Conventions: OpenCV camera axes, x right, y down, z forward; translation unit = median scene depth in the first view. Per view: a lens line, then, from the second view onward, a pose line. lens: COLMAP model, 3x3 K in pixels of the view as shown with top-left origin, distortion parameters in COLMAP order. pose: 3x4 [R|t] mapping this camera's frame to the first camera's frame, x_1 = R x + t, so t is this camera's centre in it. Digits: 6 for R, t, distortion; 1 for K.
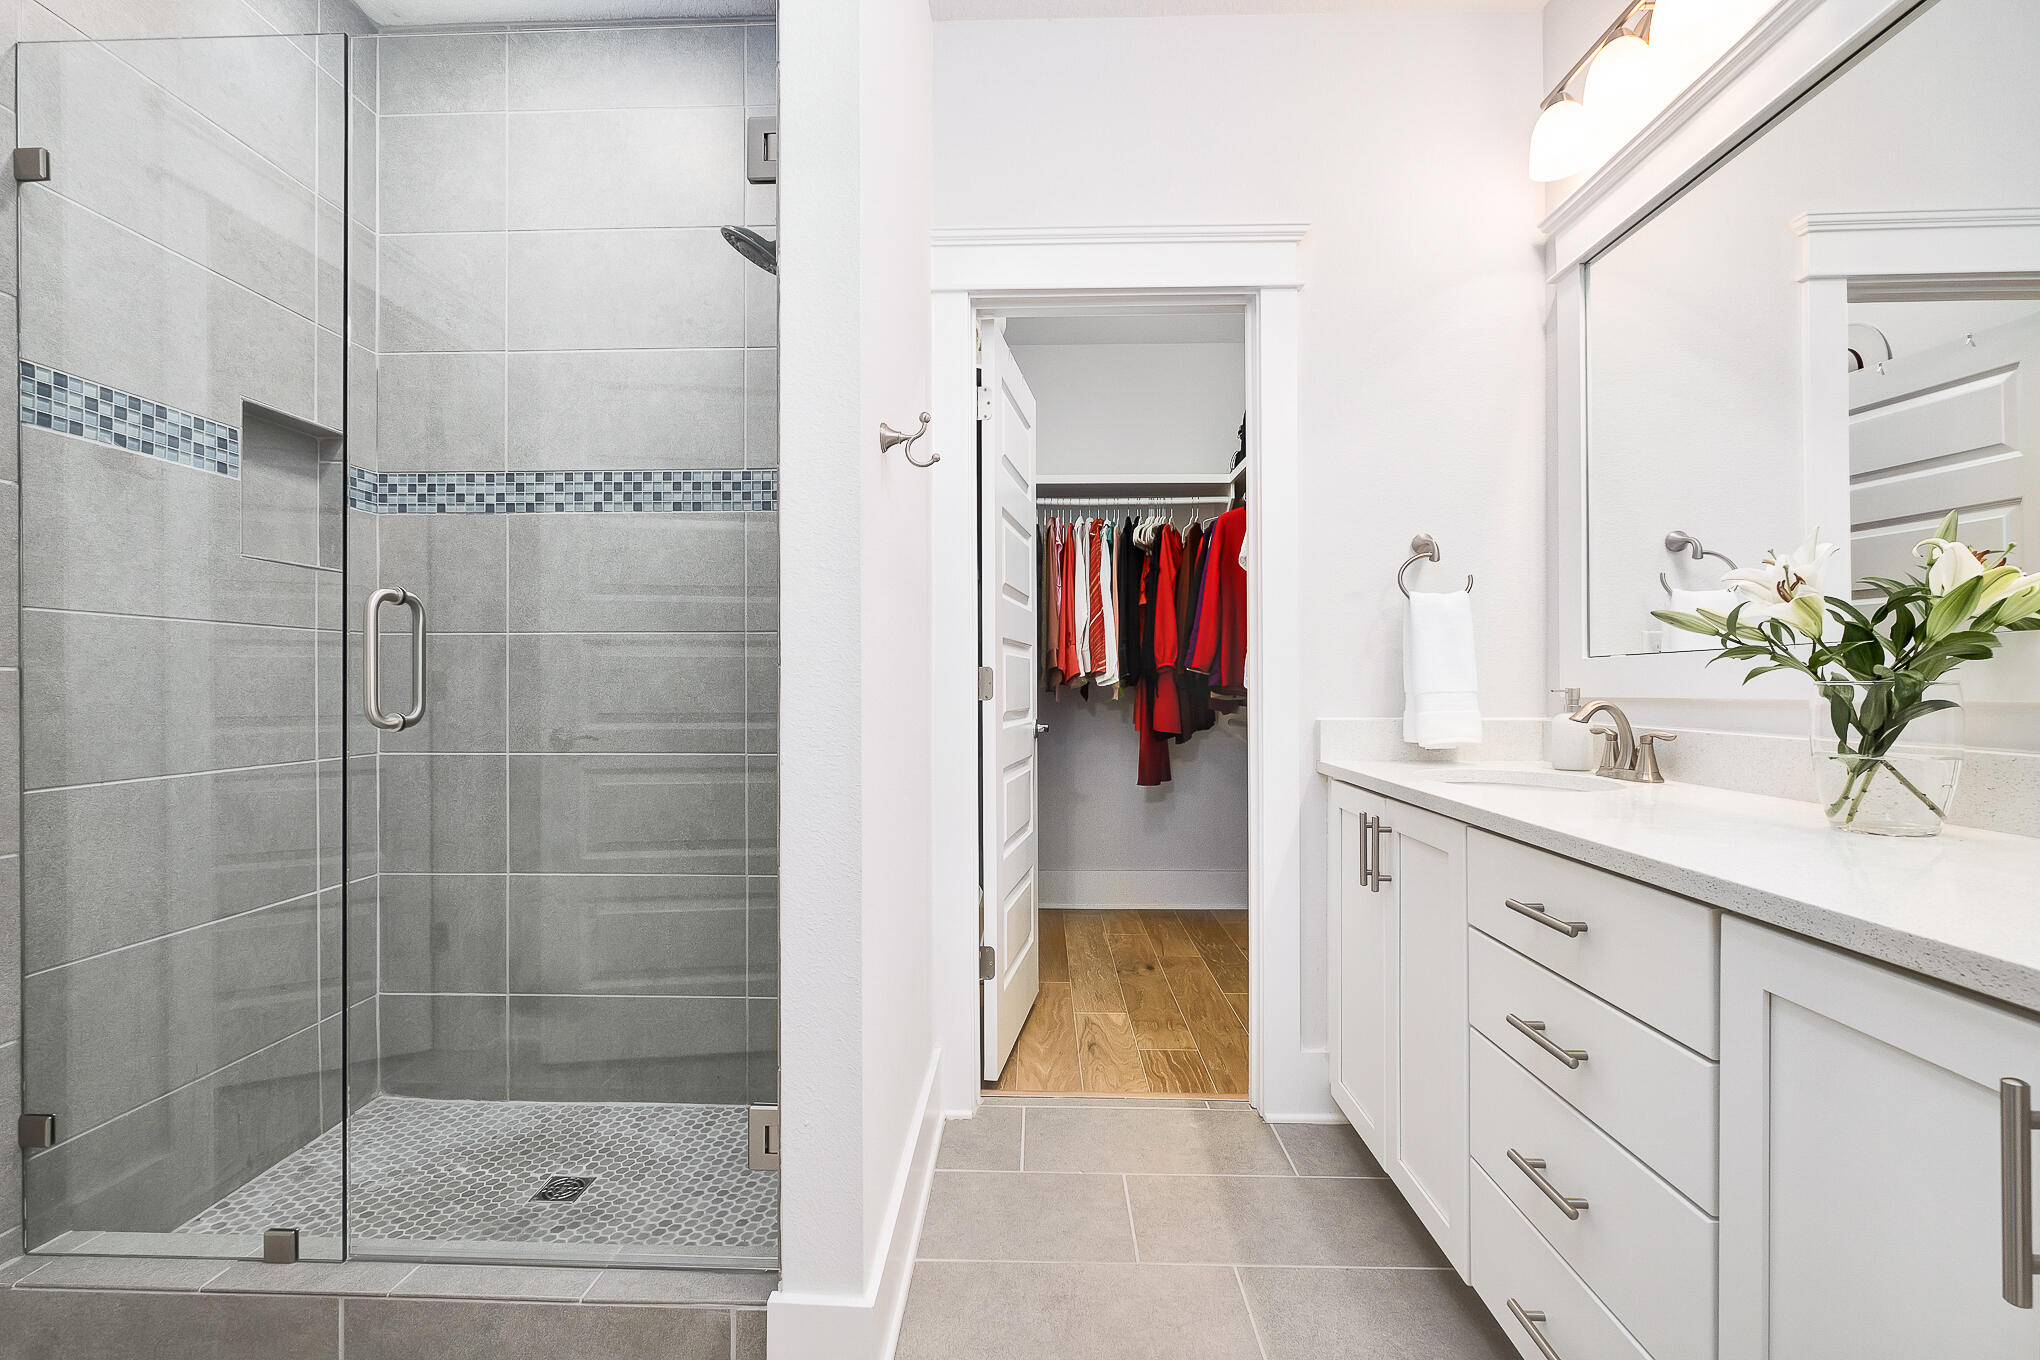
lens RADIAL K [[891.6, 0, 1015.9], [0, 891.6, 674.6], [0, 0, 1]] dist [-0.002493, 0.000957]
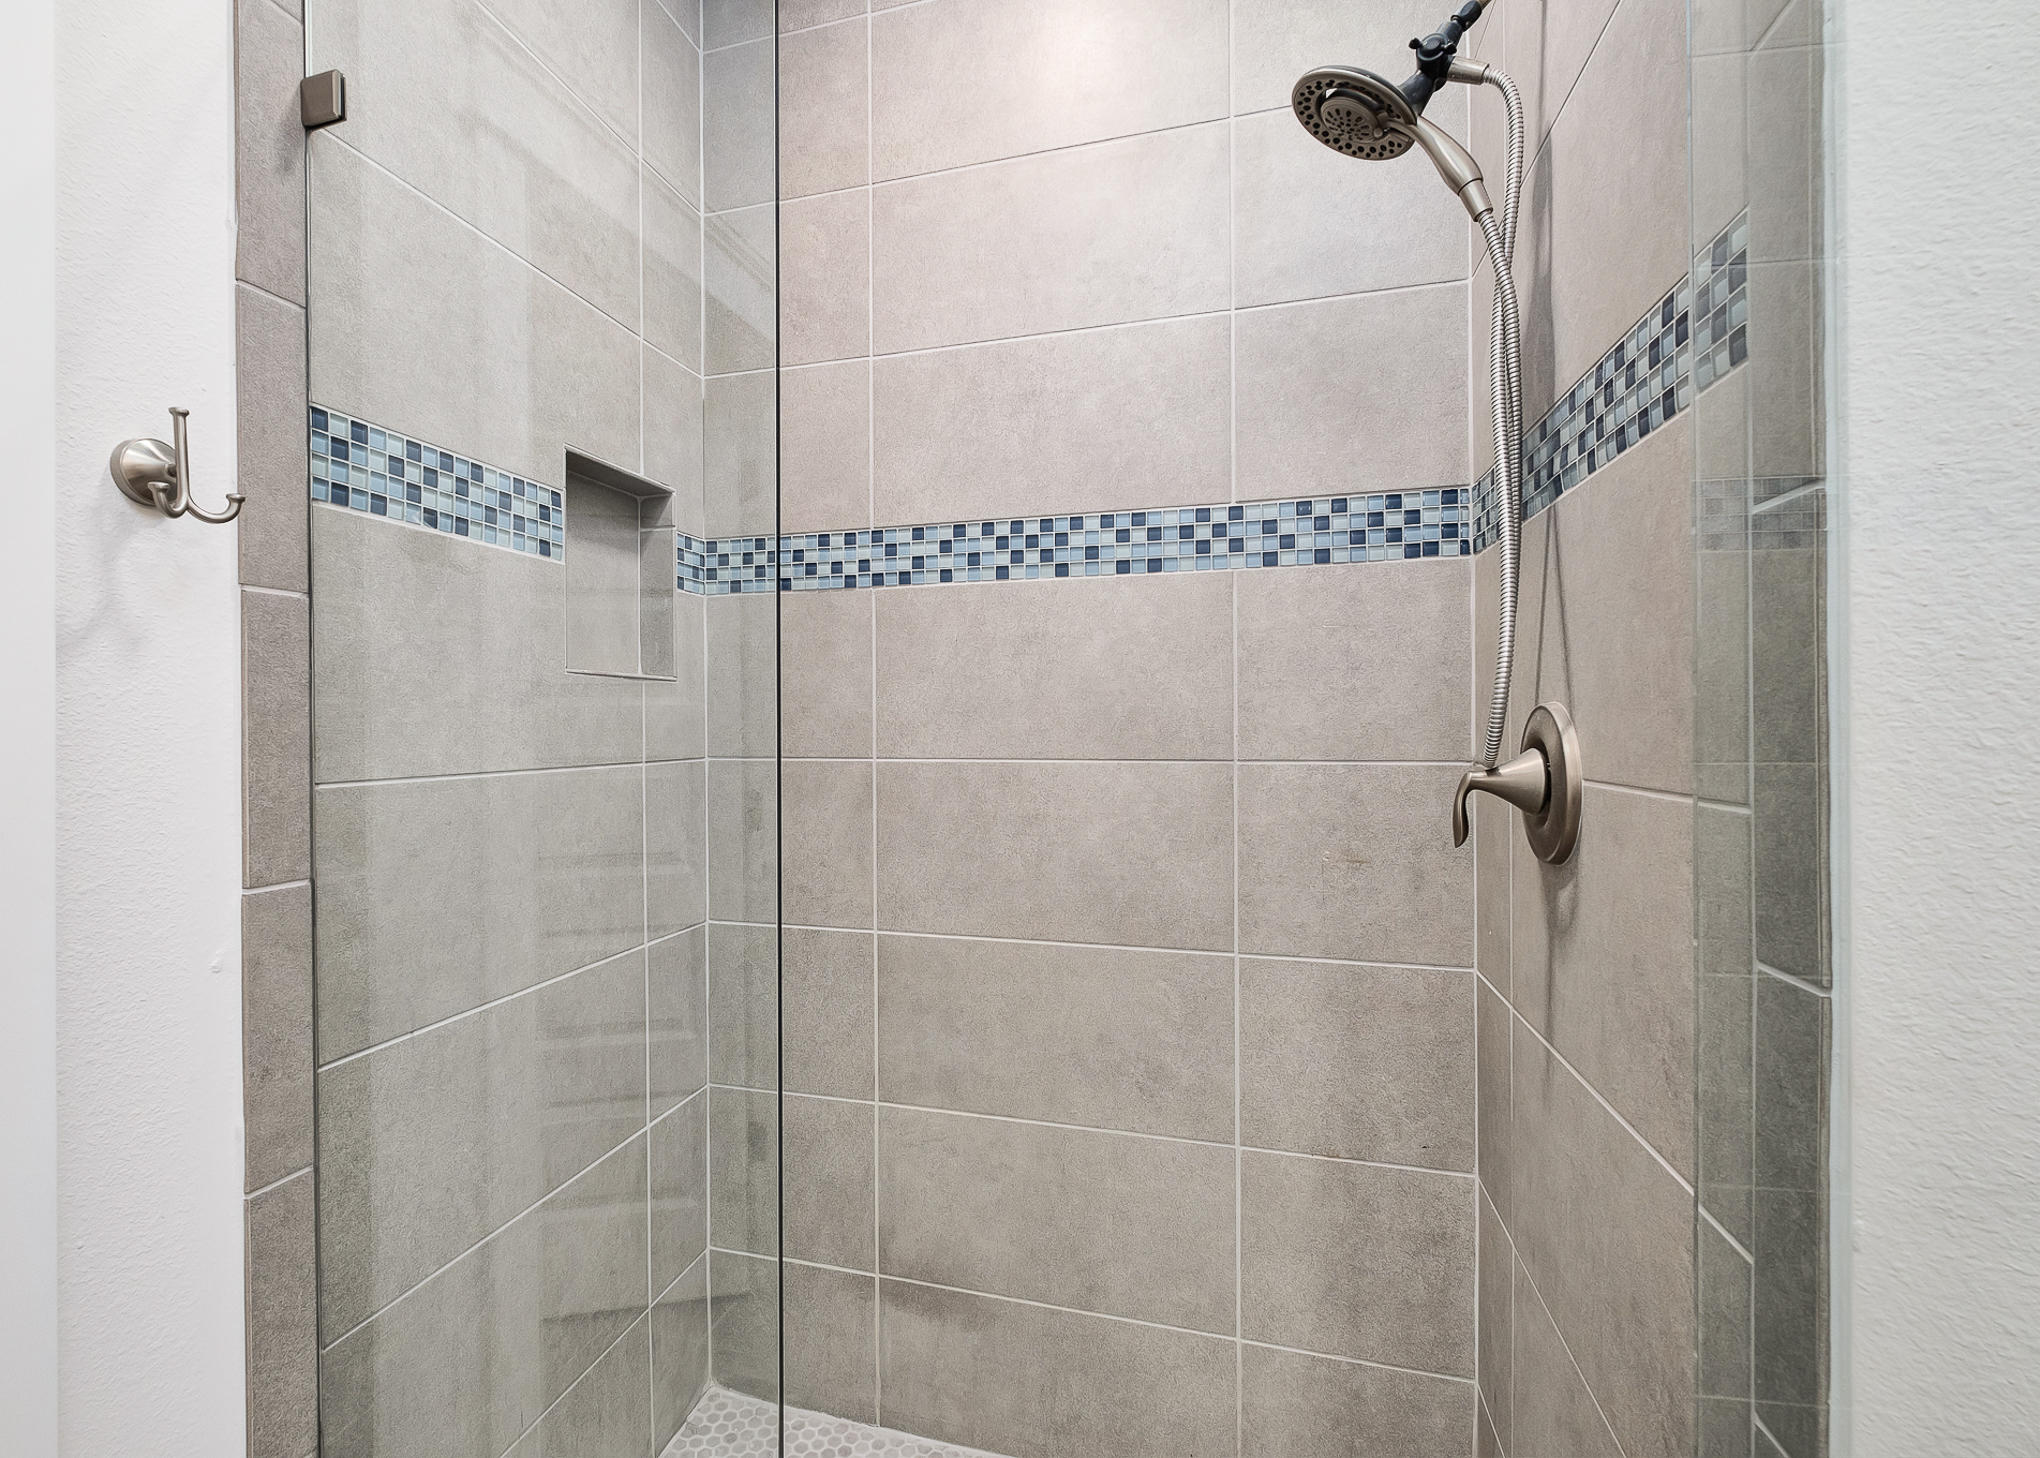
lens RADIAL K [[955.8, 0, 954.1], [0, 955.8, 710.9], [0, 0, 1]] dist [-0.000747, -0.001009]
pose [[0.967875, -0.009299, -0.251259, -0.332728], [0.008551, 0.999955, -0.004068, -0.083500], [0.251285, 0.001789, 0.967911, 0.301069]]
